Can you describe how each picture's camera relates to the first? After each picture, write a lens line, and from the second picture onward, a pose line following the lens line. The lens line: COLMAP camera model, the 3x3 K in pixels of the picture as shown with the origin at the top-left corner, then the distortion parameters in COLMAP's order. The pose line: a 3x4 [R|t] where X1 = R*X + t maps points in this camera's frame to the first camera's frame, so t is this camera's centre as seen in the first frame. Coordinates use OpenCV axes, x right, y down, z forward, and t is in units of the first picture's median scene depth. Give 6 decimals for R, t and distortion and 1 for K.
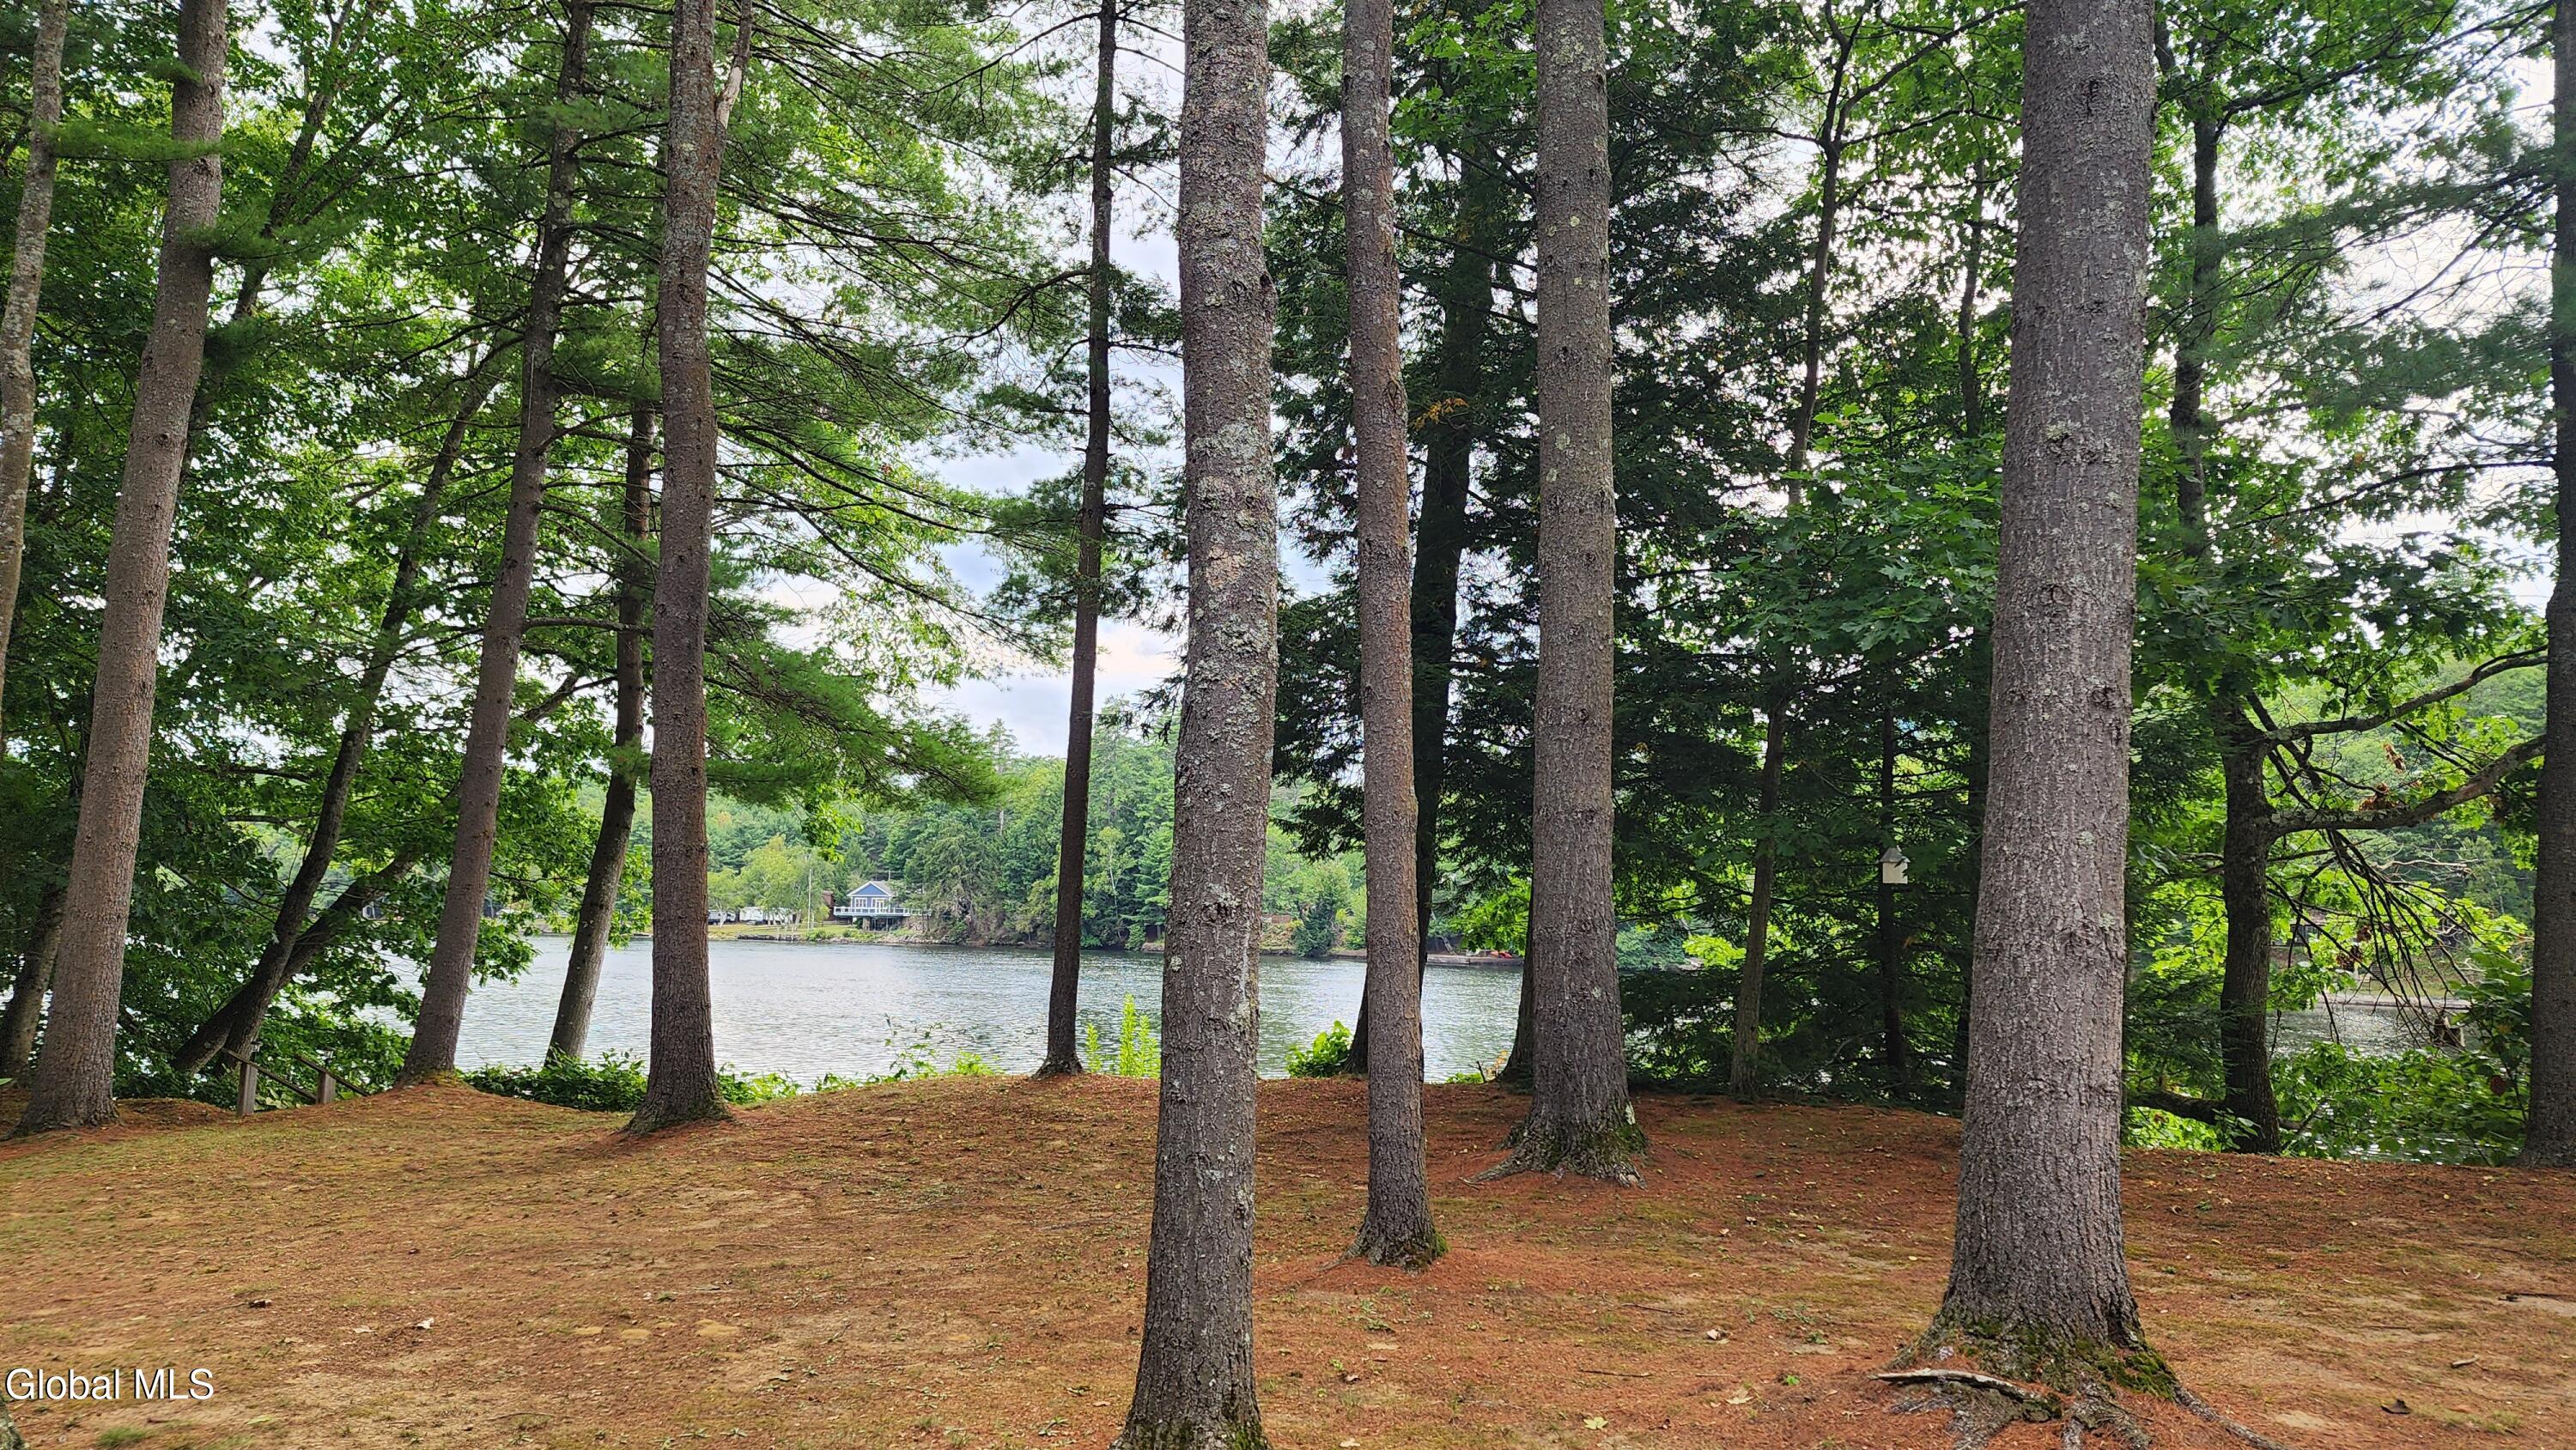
lens RADIAL K [[1630.9, 0, 1282.1], [0, 1630.9, 775.0], [0, 0, 1]] dist [0.093536, -0.132891]
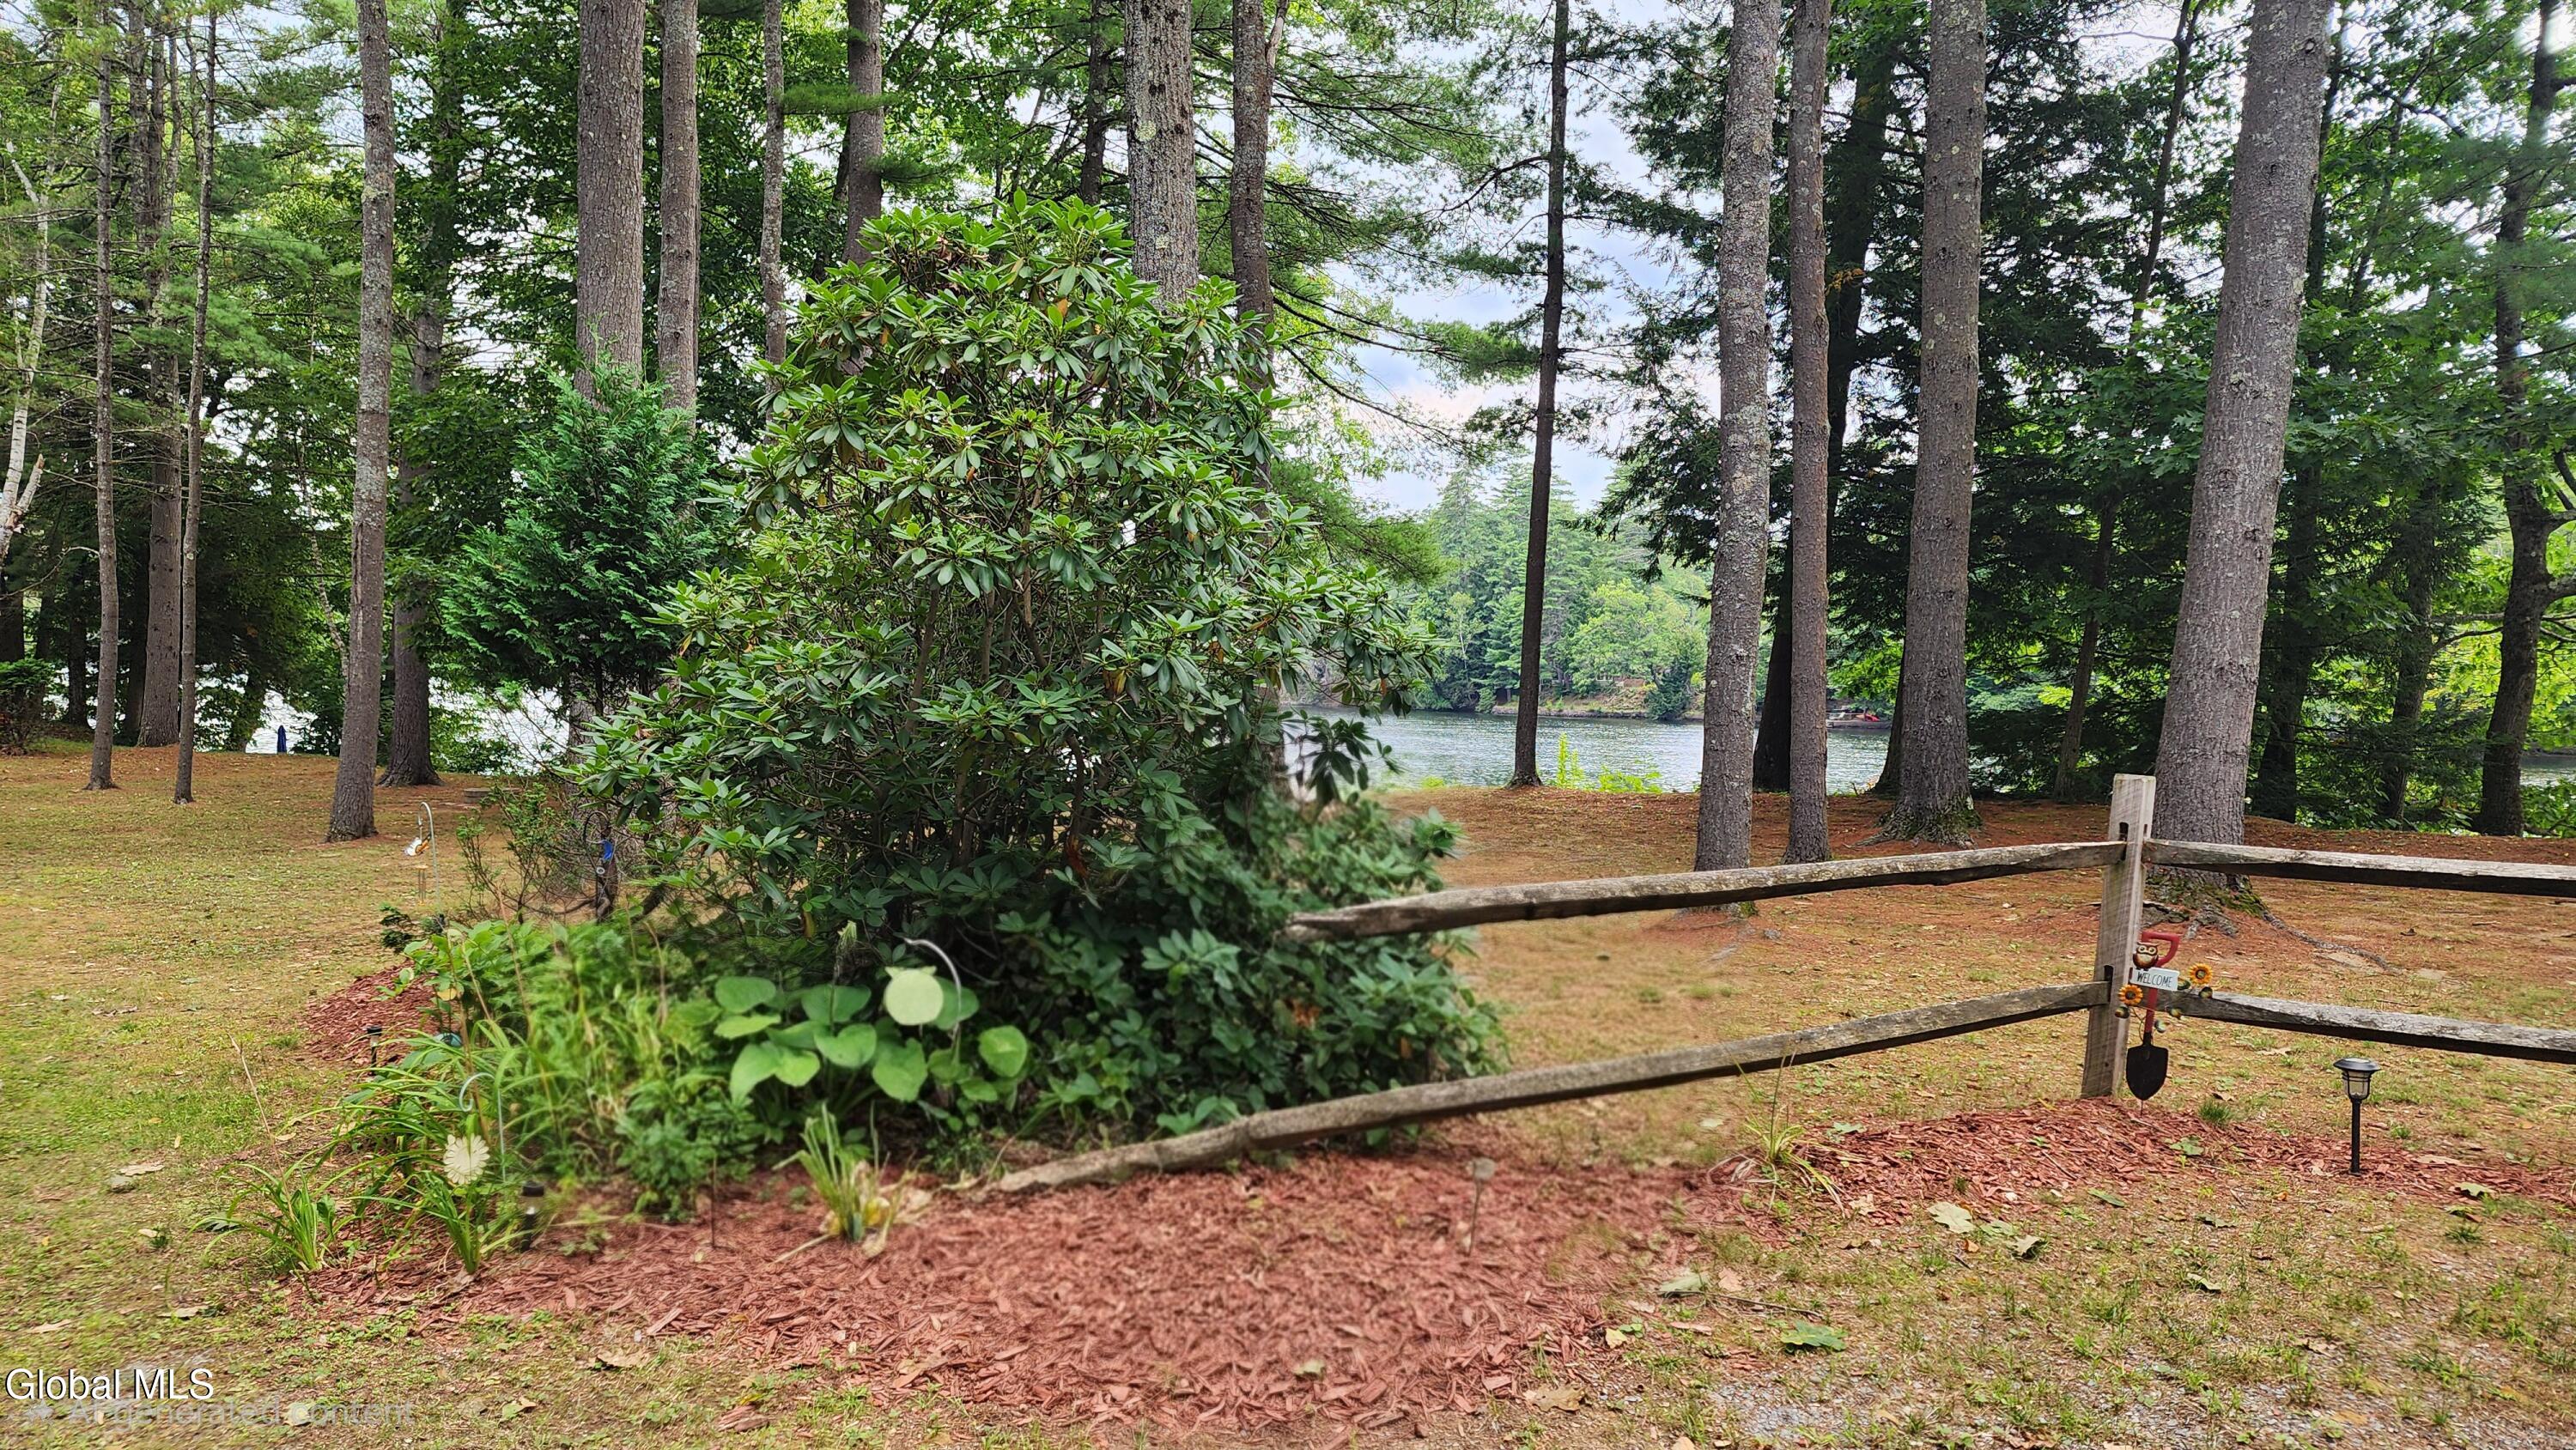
lens RADIAL K [[1630.9, 0, 1282.1], [0, 1630.9, 775.0], [0, 0, 1]] dist [0.093536, -0.132891]
pose [[0.978616, 0.012192, -0.205334, -0.050506], [0.017338, 0.989800, 0.141403, -0.020537], [0.204963, -0.141940, 0.968423, -0.323729]]
